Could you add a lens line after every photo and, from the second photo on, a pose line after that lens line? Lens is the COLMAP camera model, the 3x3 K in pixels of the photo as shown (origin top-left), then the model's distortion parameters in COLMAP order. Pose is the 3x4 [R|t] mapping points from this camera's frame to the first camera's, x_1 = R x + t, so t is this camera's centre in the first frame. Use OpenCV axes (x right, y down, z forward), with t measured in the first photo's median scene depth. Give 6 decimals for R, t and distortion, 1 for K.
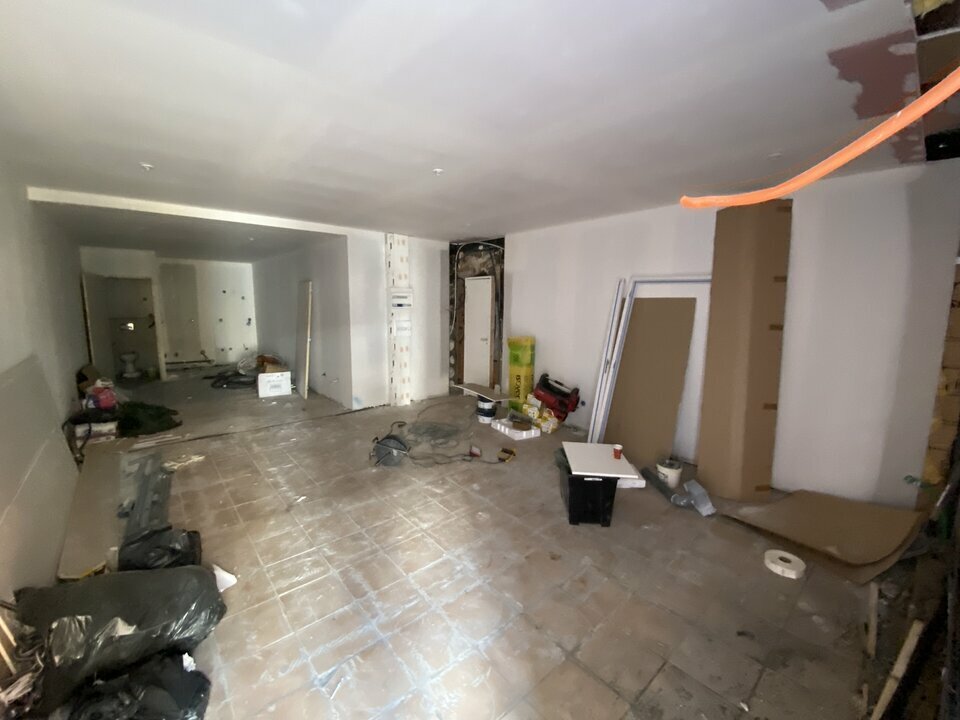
lens RADIAL K [[389.6, 0, 483.5], [0, 389.6, 358.5], [0, 0, 1]] dist [0.012628, -0.018427]
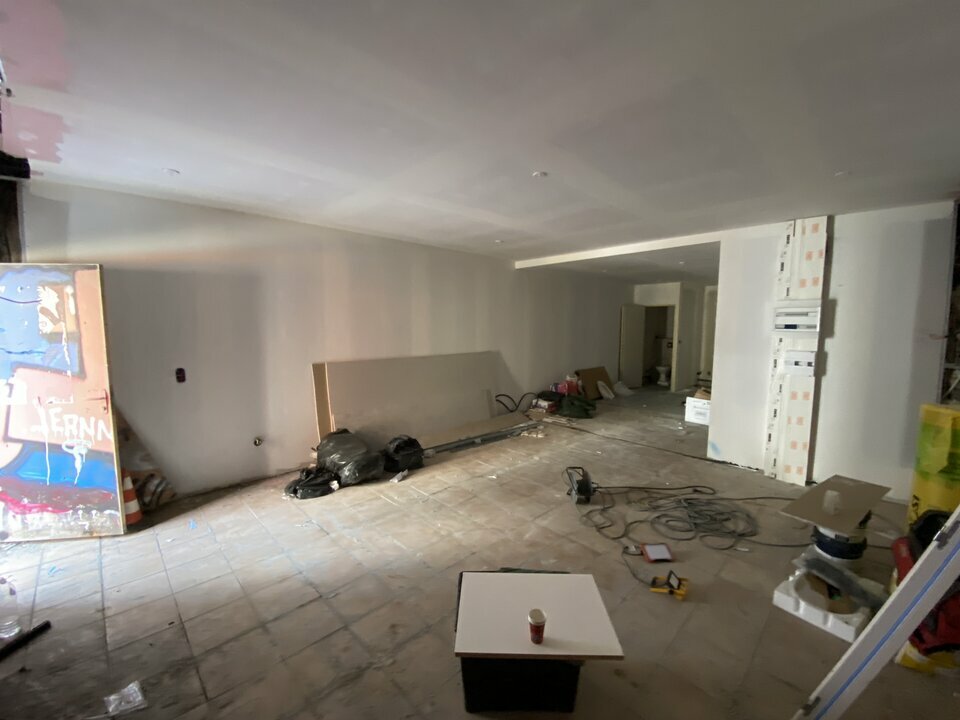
lens RADIAL K [[384.7, 0, 473.2], [0, 384.7, 359.0], [0, 0, 1]] dist [0.021333, -0.017403]
pose [[0.042486, 0.081955, -0.995730, 0.471165], [-0.141450, 0.987084, 0.075208, -0.065962], [0.989033, 0.137651, 0.053529, 0.516192]]
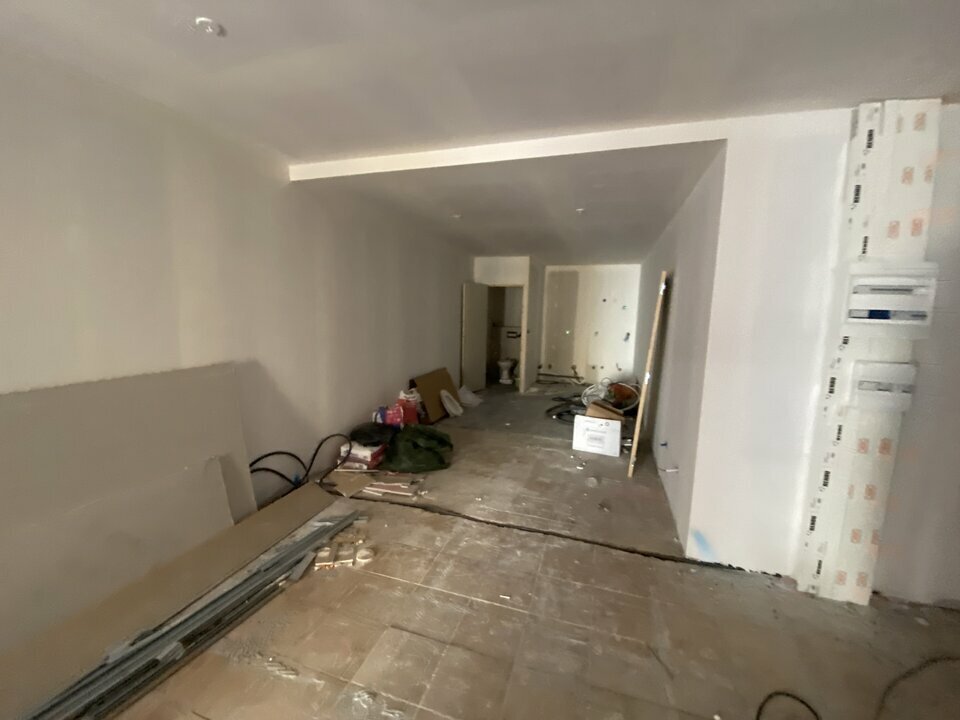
lens RADIAL K [[389.6, 0, 483.5], [0, 389.6, 358.5], [0, 0, 1]] dist [0.012628, -0.018427]
pose [[0.522982, 0.106270, -0.845693, -0.127350], [-0.140116, 0.989418, 0.037682, -0.076698], [0.840748, 0.098788, 0.532338, 0.637996]]
